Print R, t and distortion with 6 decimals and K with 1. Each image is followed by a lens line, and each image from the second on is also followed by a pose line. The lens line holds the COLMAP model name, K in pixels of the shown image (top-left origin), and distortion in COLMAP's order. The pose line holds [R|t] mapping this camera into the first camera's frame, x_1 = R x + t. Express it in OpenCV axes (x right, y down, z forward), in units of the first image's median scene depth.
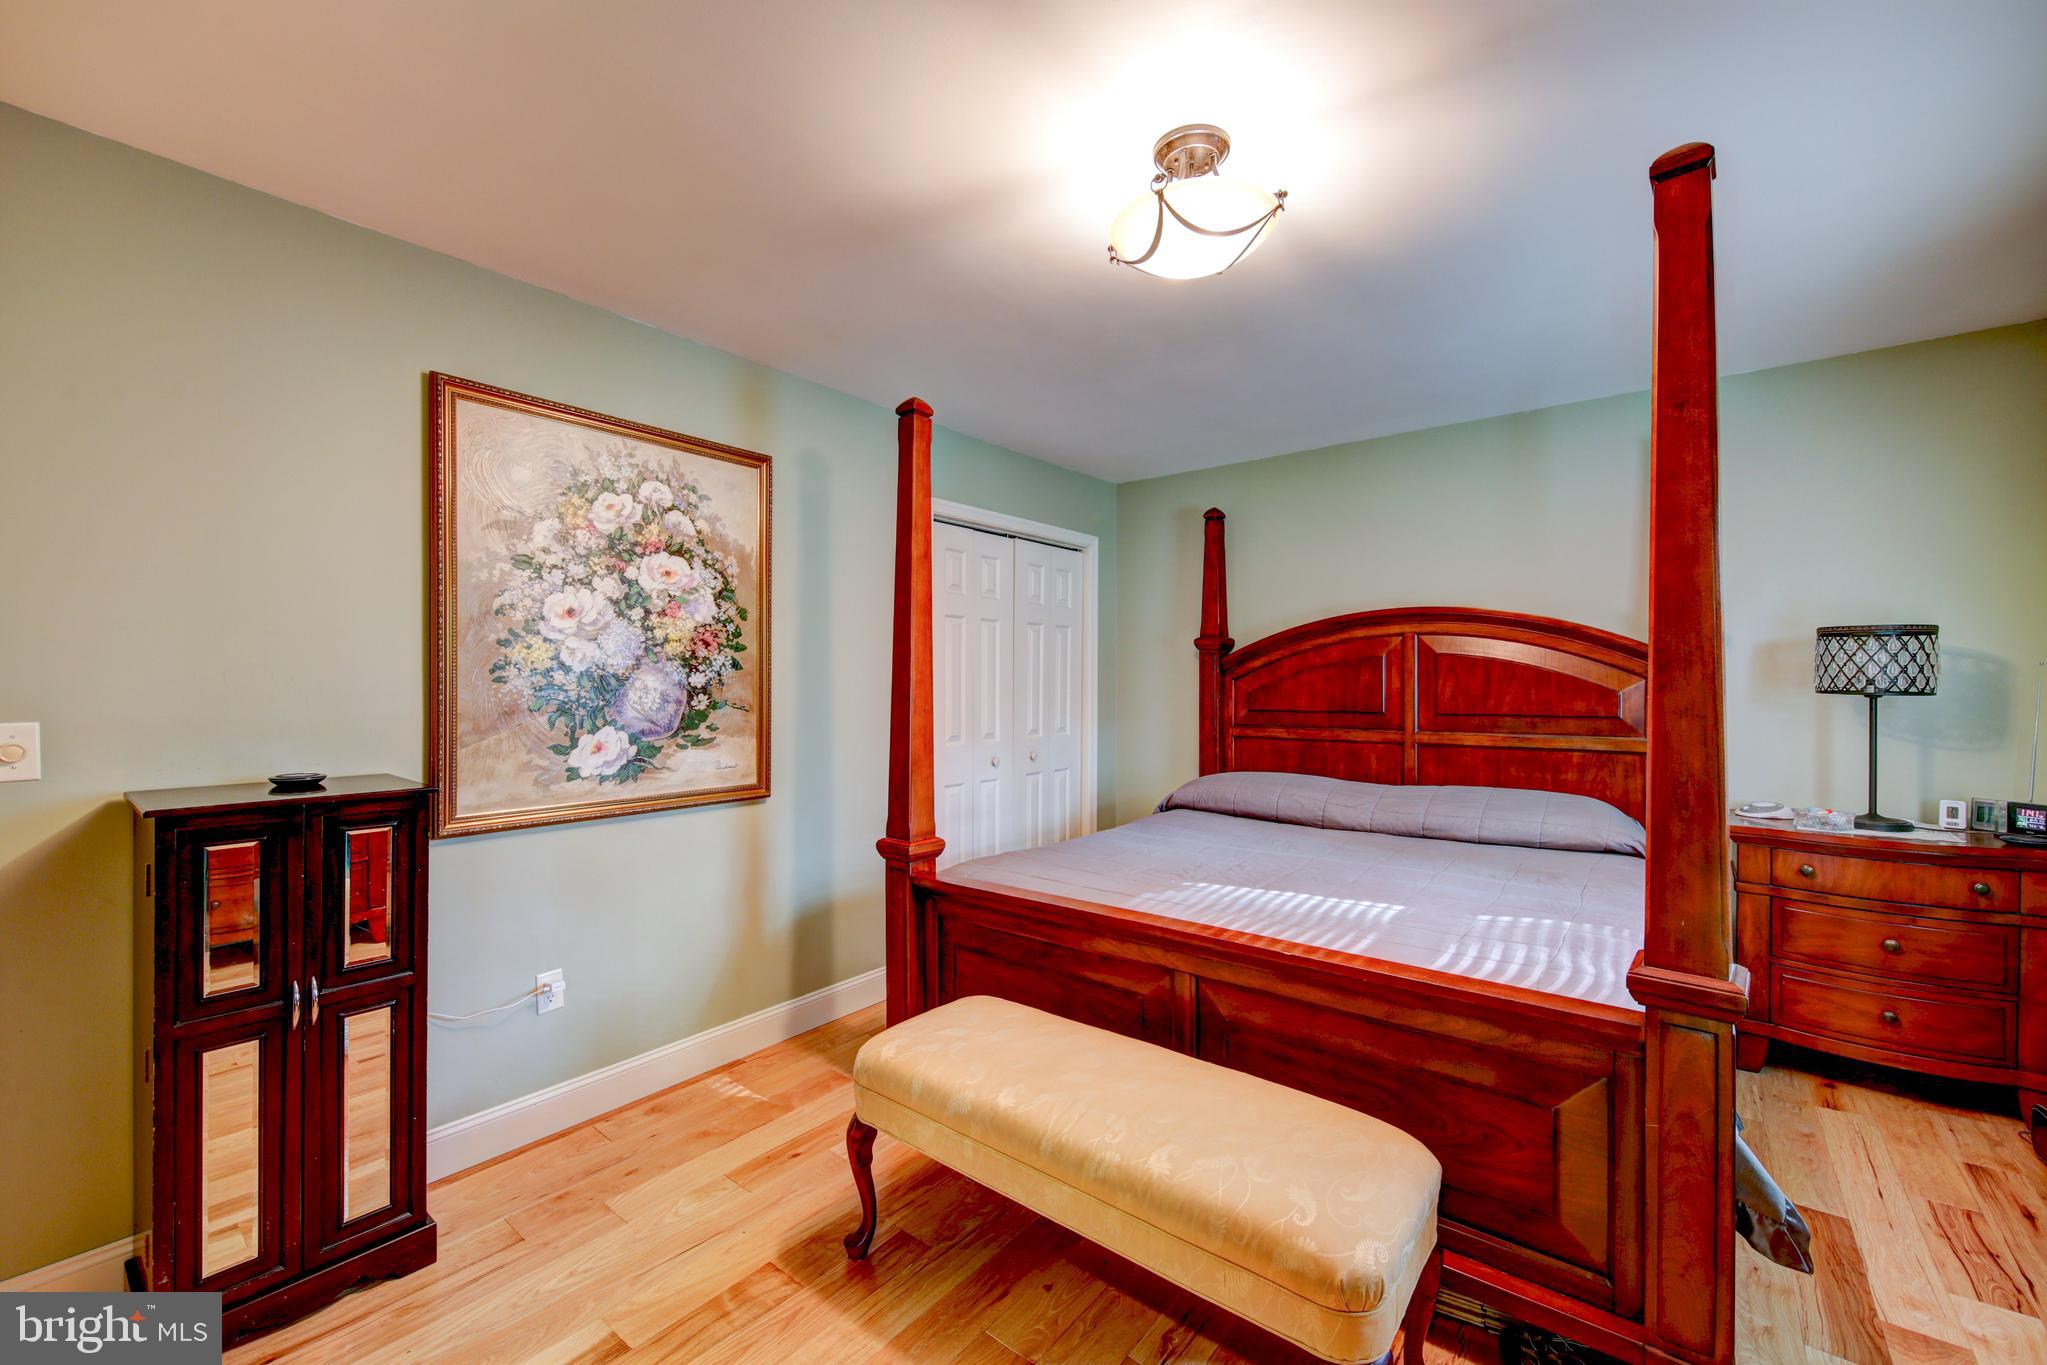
lens RADIAL K [[807.4, 0, 960.8], [0, 807.4, 676.3], [0, 0, 1]] dist [0.001192, 0.000062]
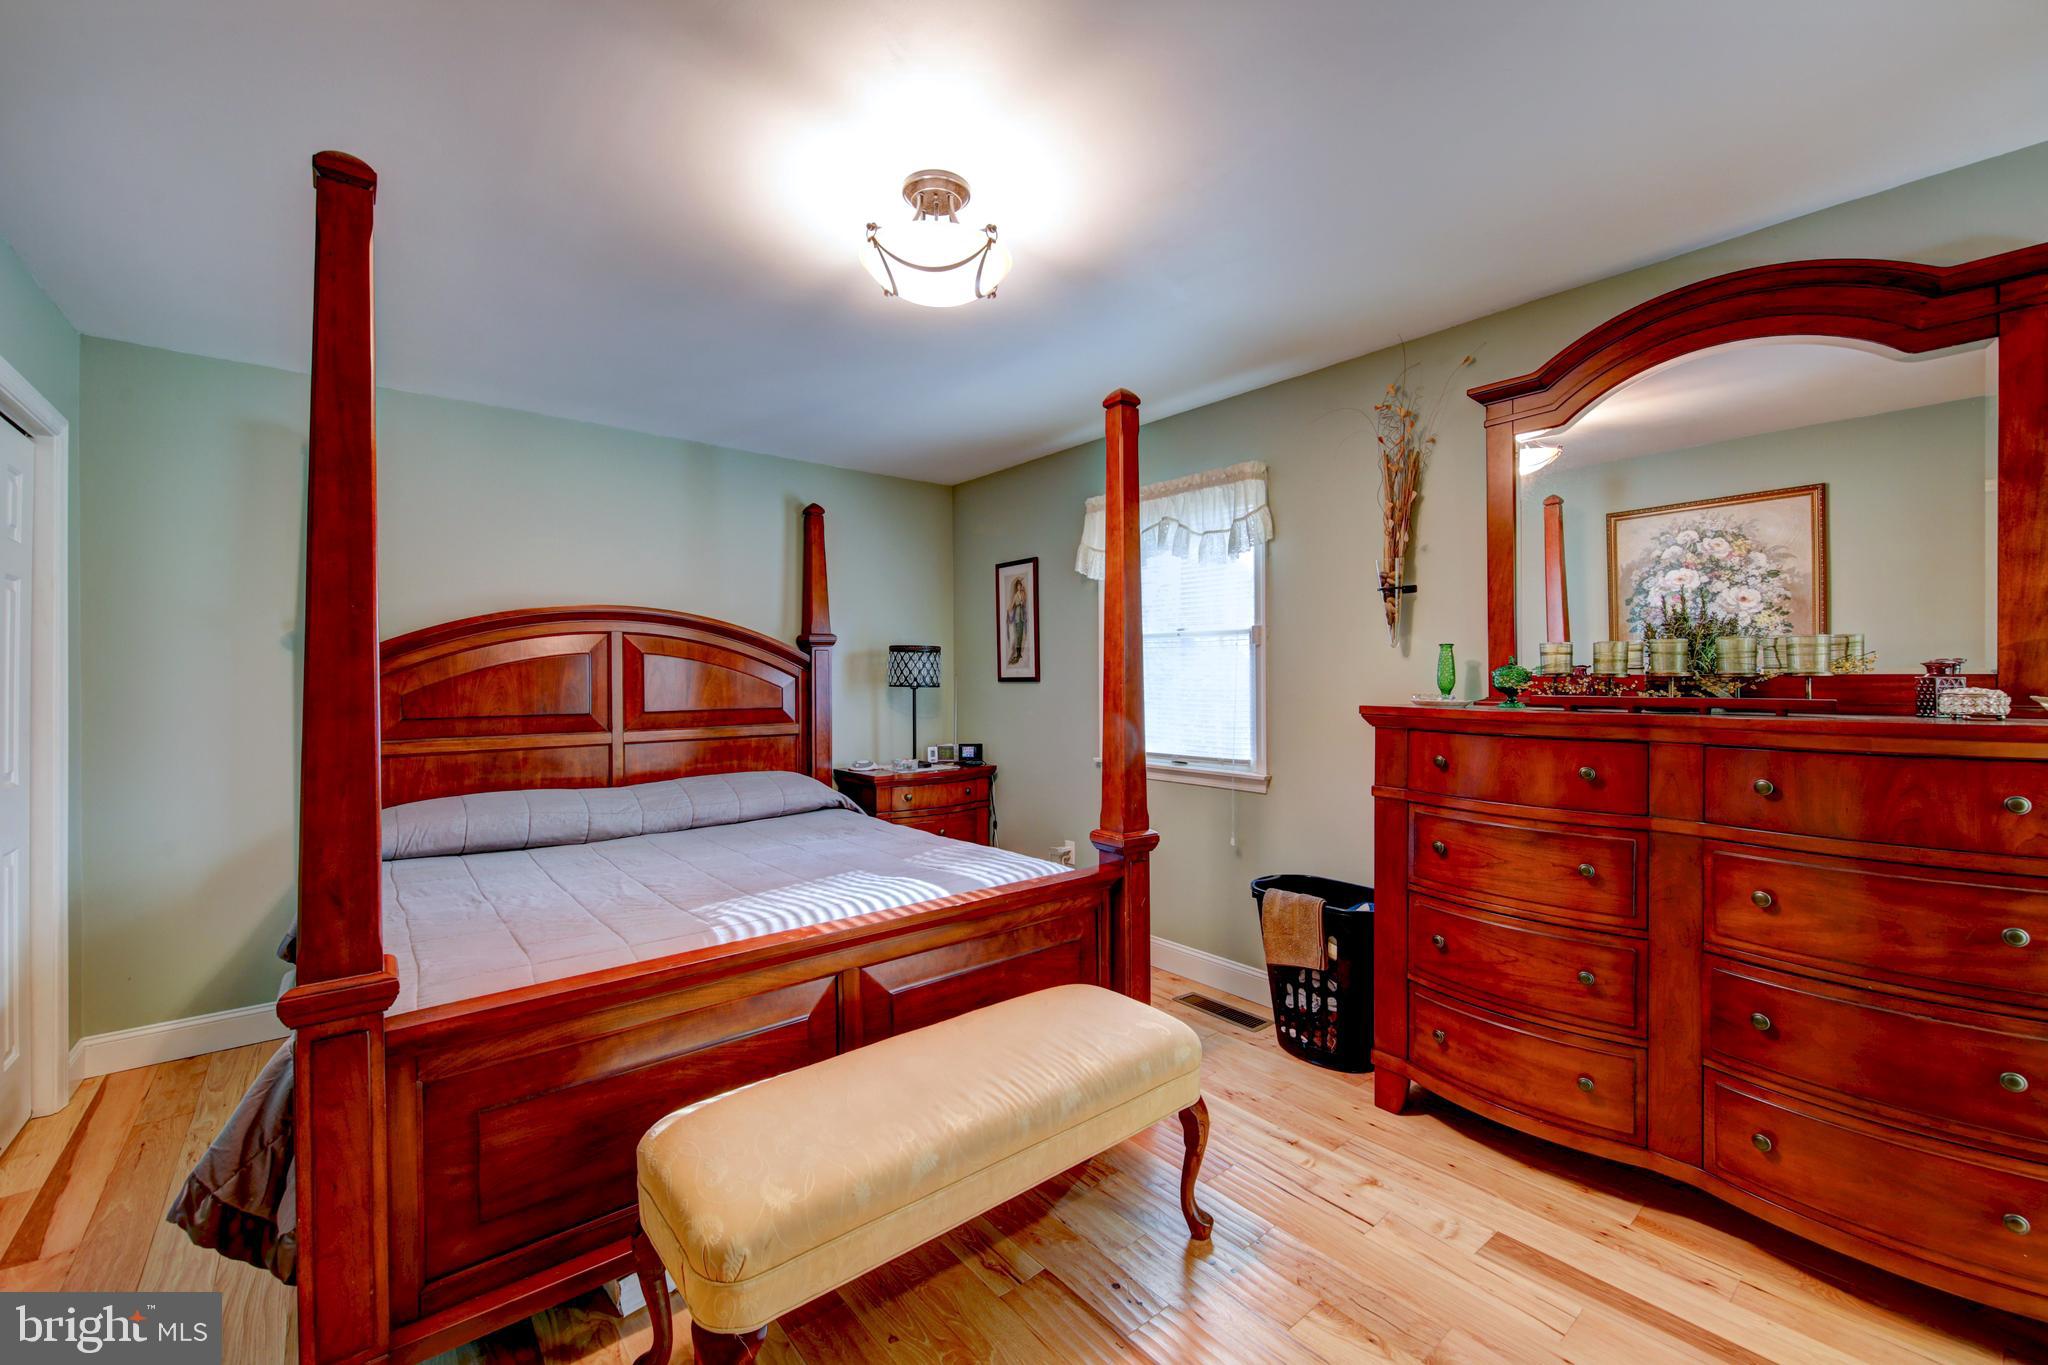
lens RADIAL K [[870.7, 0, 1024.0], [0, 870.7, 682.5], [0, 0, 1]] dist [0.011603, -0.007961]
pose [[0.157081, -0.002249, 0.987583, -0.591567], [-0.000521, 0.999997, 0.002360, 0.008897], [-0.987586, -0.000885, 0.157079, 0.490971]]
